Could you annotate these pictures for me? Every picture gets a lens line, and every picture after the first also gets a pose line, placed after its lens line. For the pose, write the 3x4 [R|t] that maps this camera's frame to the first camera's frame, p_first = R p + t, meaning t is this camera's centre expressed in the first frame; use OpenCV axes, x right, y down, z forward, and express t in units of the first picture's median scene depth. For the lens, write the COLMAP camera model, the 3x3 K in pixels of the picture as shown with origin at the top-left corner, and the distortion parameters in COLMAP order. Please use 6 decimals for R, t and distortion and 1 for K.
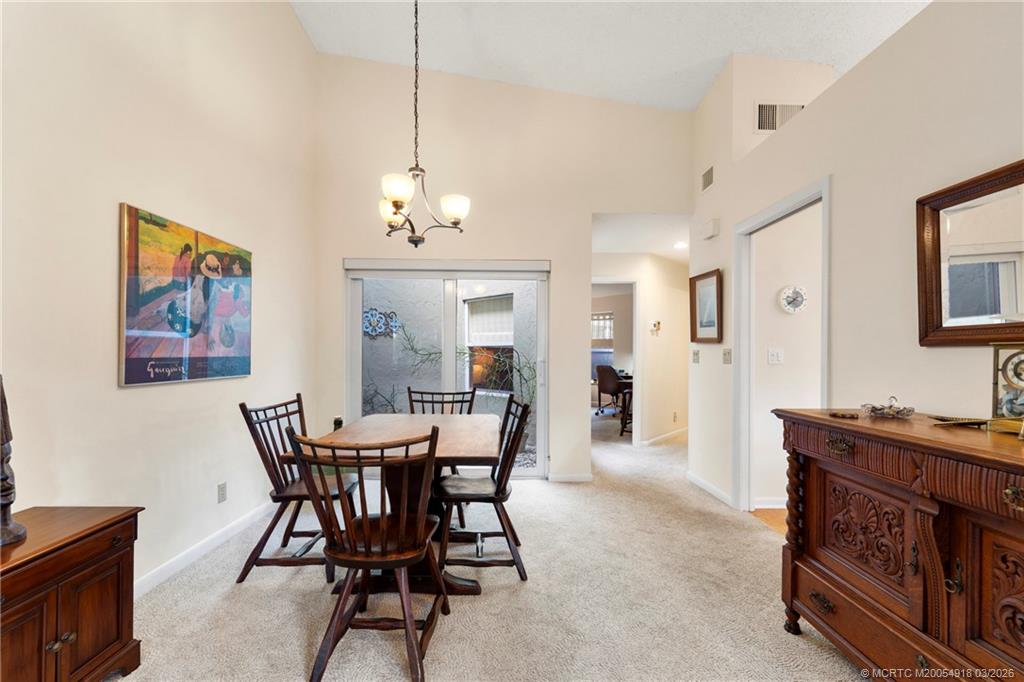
lens RADIAL K [[418.9, 0, 511.7], [0, 418.9, 347.9], [0, 0, 1]] dist [0.001875, 0.000229]
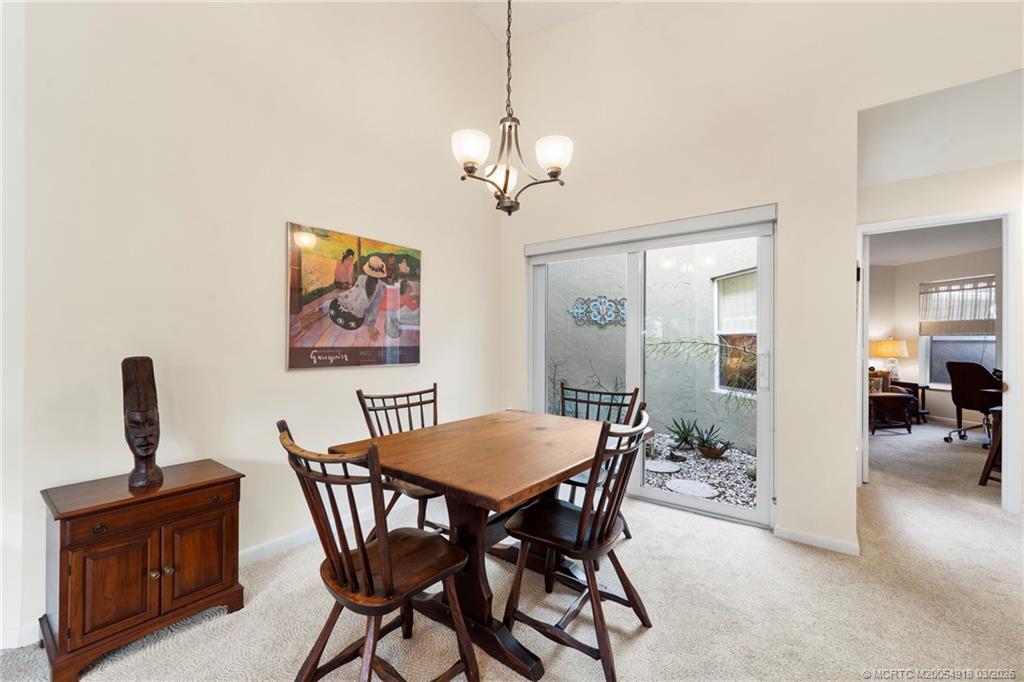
lens RADIAL K [[418.9, 0, 511.8], [0, 418.9, 339.7], [0, 0, 1]] dist [0.001875, 0.000229]
pose [[0.784995, -0.005057, -0.619482, 0.272386], [0.008358, 0.999962, 0.002429, 0.002950], [0.619446, -0.007085, 0.785007, 0.337148]]
